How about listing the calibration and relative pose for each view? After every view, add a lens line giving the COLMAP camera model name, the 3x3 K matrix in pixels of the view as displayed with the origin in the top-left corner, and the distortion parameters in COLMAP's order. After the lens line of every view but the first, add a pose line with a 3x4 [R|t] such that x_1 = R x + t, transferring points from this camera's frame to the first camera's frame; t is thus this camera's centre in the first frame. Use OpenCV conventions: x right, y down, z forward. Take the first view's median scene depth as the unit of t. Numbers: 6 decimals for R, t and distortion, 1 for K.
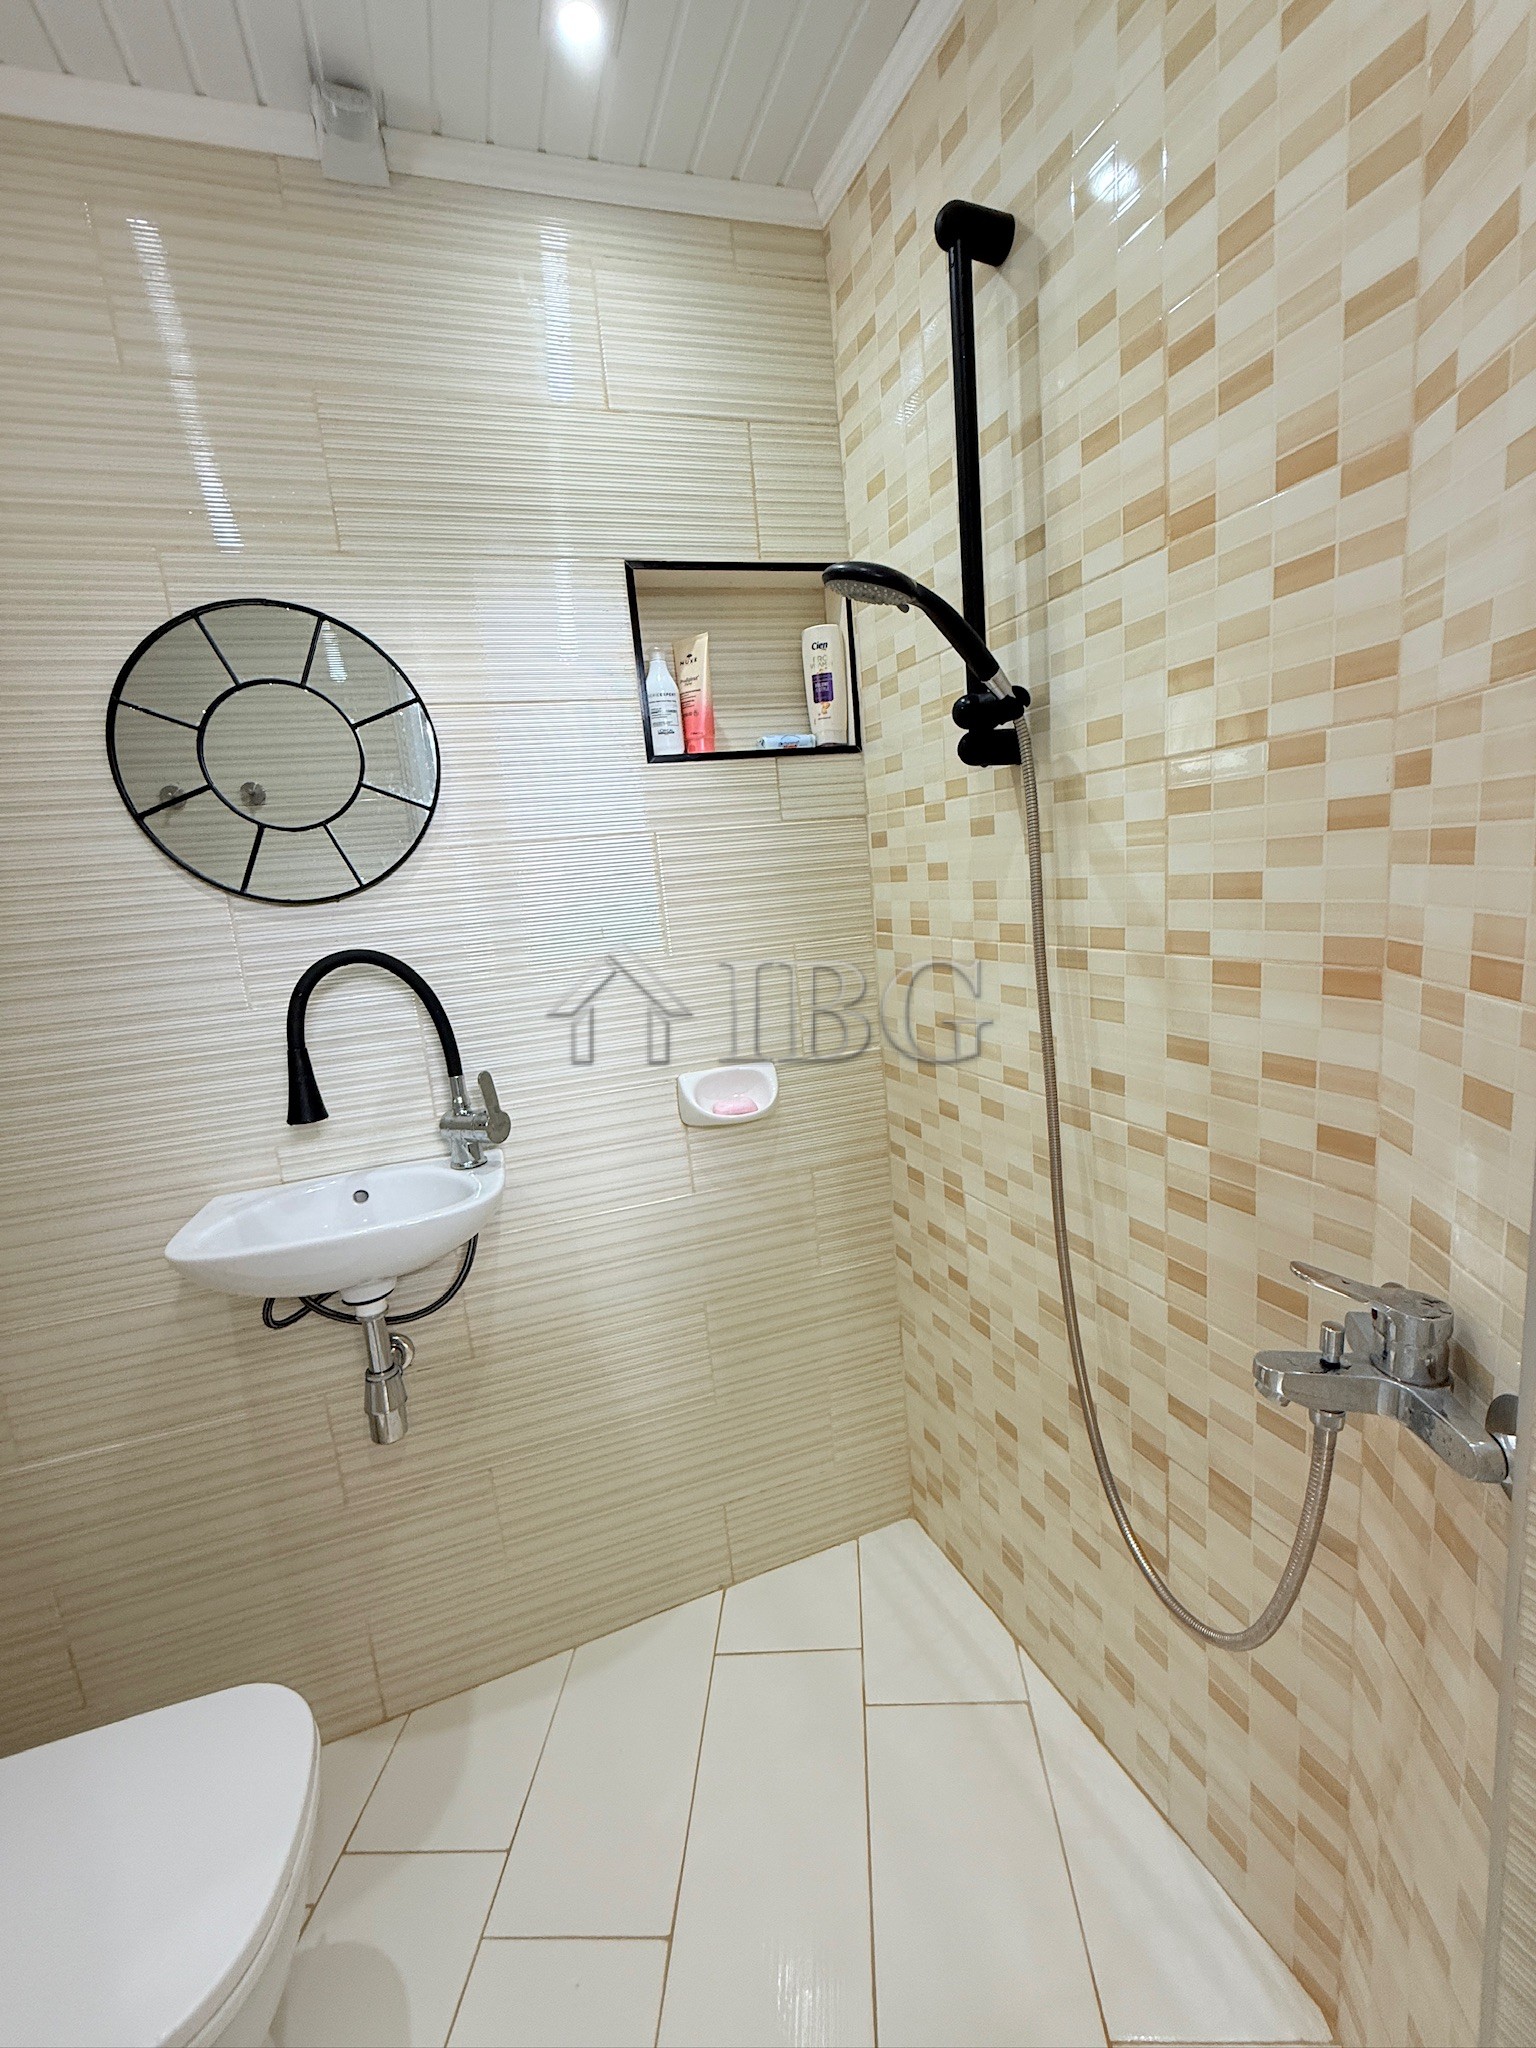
lens RADIAL K [[816.5, 0, 773.8], [0, 816.5, 1023.6], [0, 0, 1]] dist [-0.000976, 0.000229]
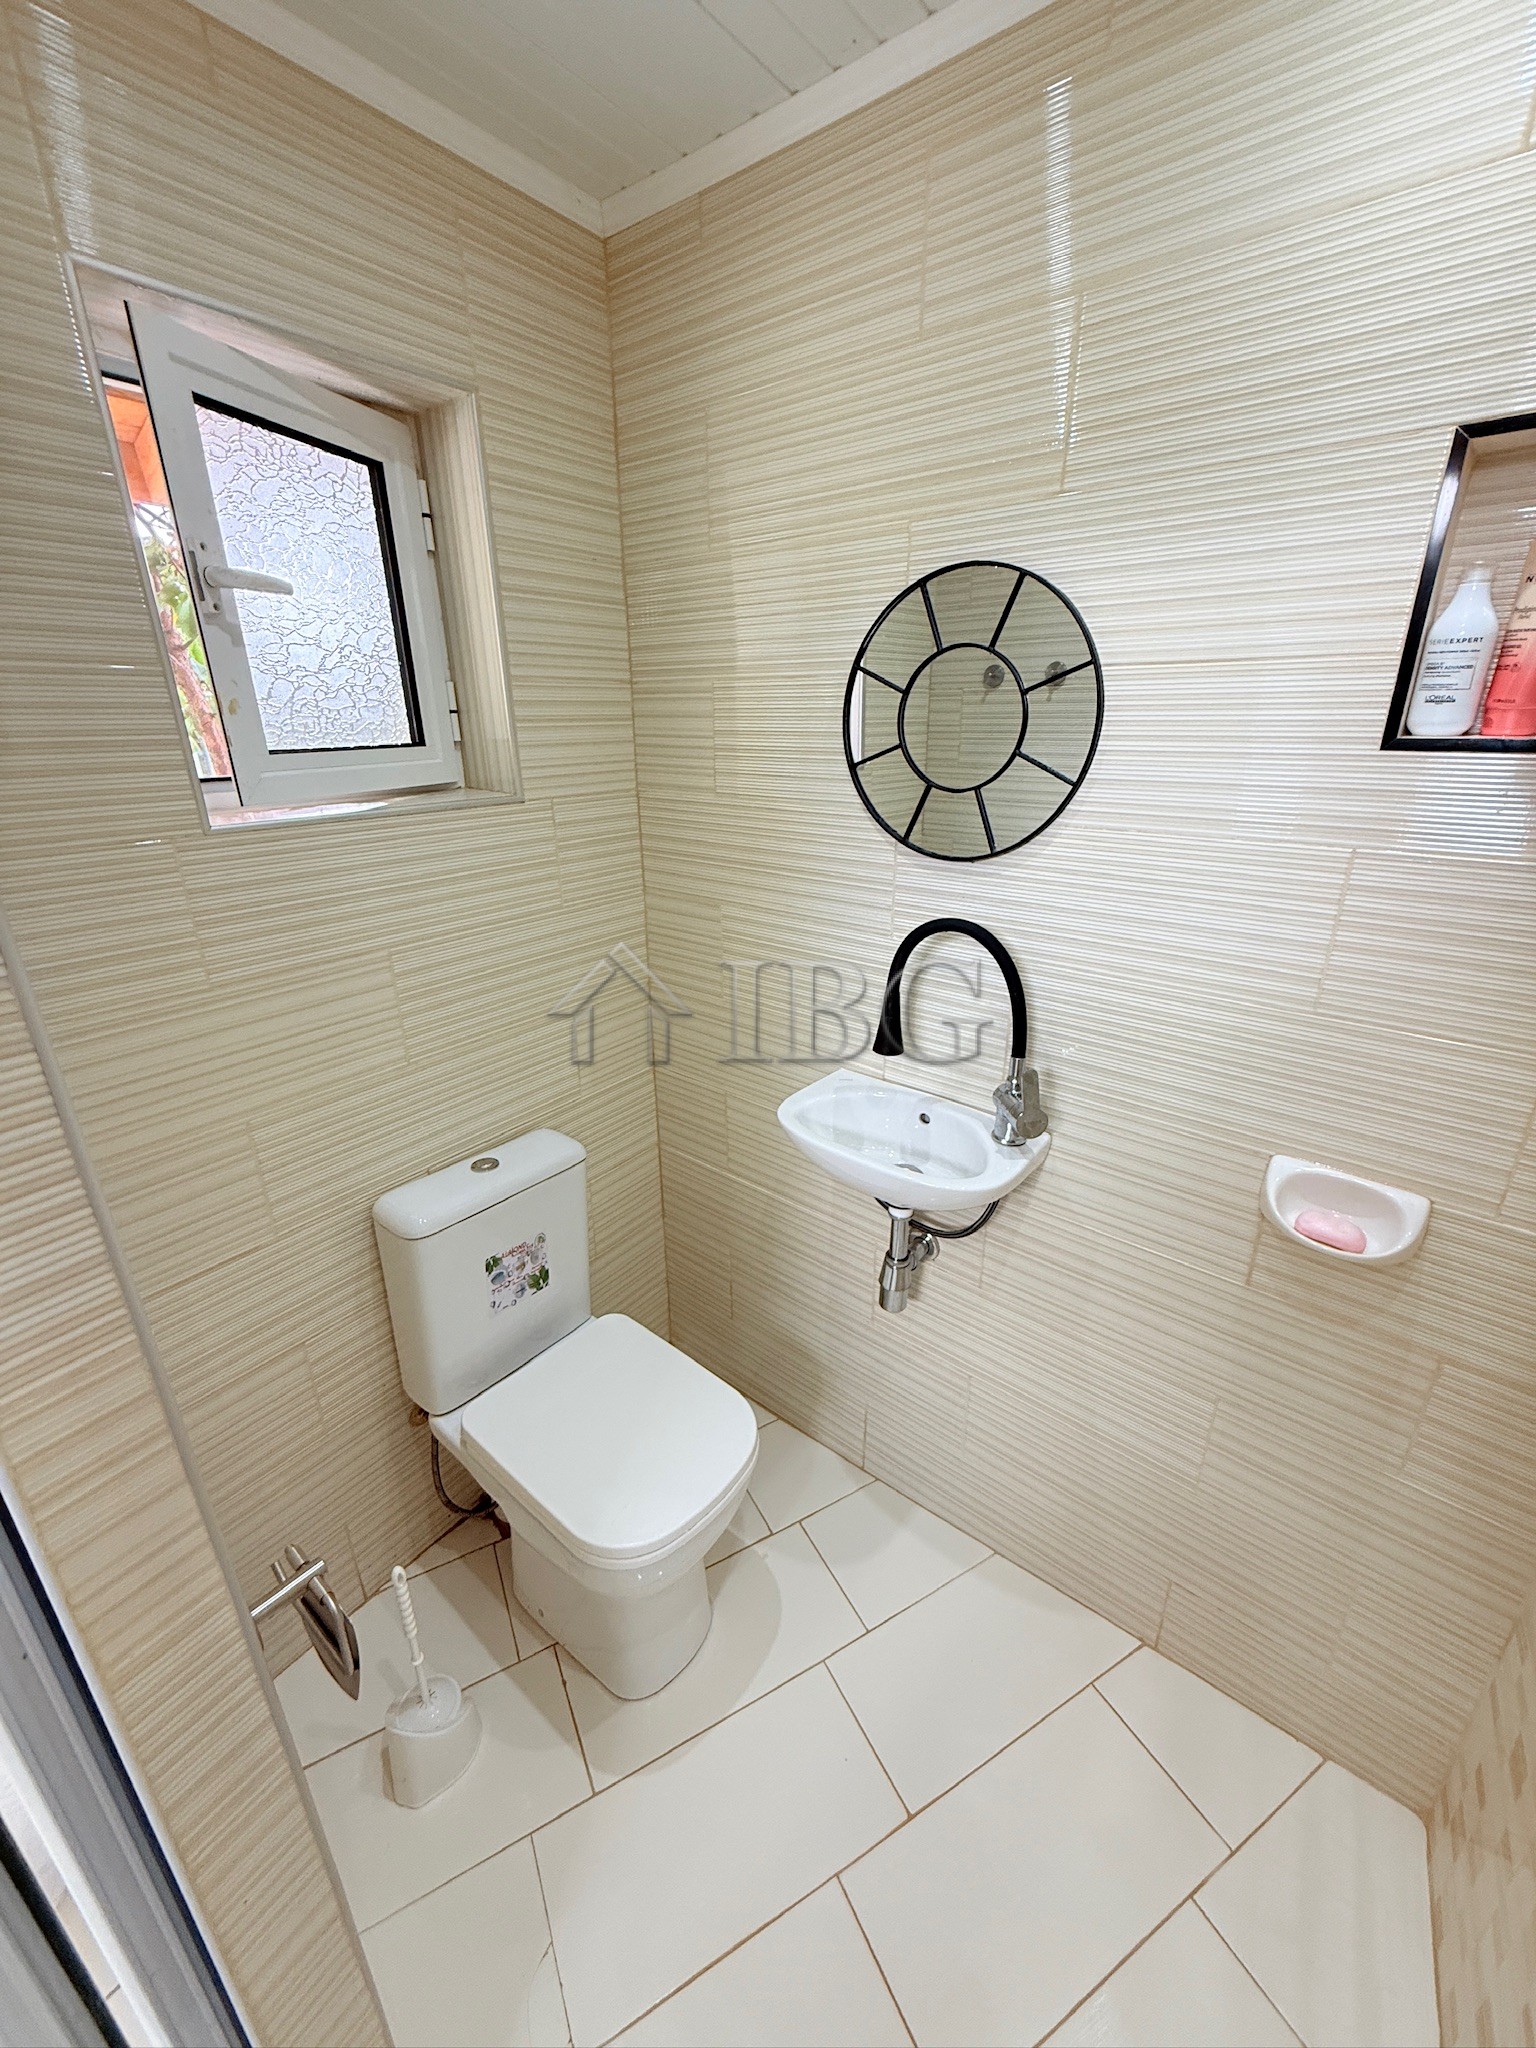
lens RADIAL K [[816.5, 0, 771.6], [0, 816.5, 1023.0], [0, 0, 1]] dist [-0.000976, 0.000229]
pose [[0.533685, 0.378781, -0.756111, 0.194360], [-0.188294, 0.924863, 0.330416, -0.252601], [0.824455, -0.033967, 0.564908, 0.186453]]
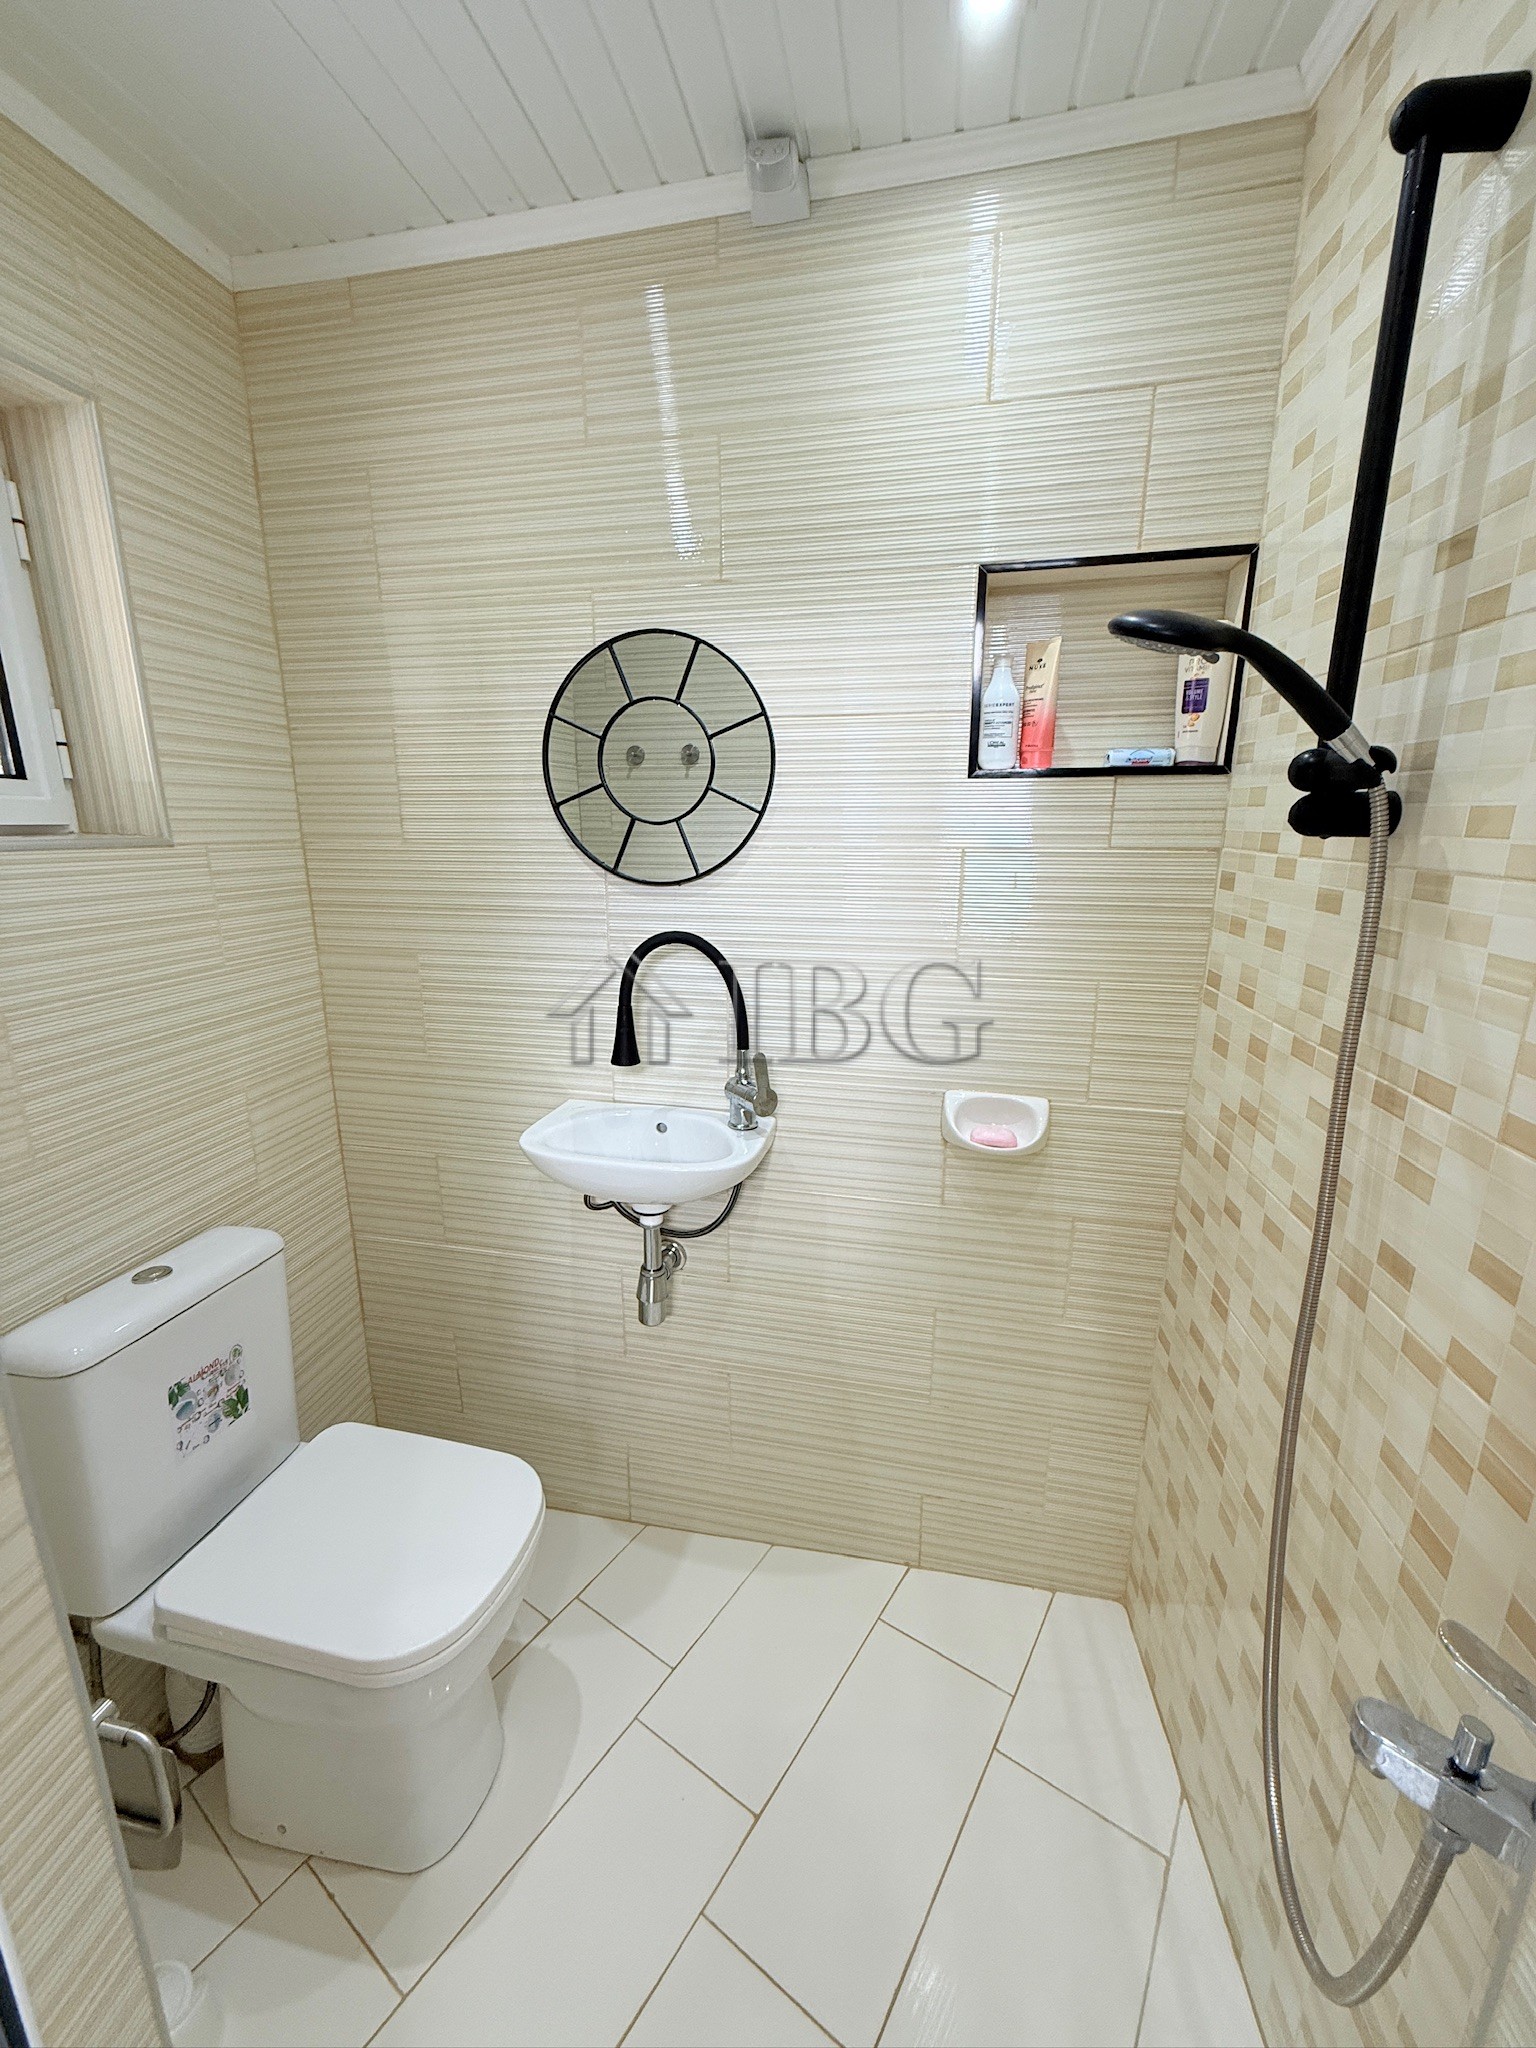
lens RADIAL K [[816.5, 0, 772.0], [0, 816.5, 1023.5], [0, 0, 1]] dist [-0.000976, 0.000229]
pose [[0.854444, 0.210033, -0.475196, 0.182474], [-0.166798, 0.977121, 0.131961, -0.130343], [0.492040, -0.033492, 0.869928, 0.028140]]
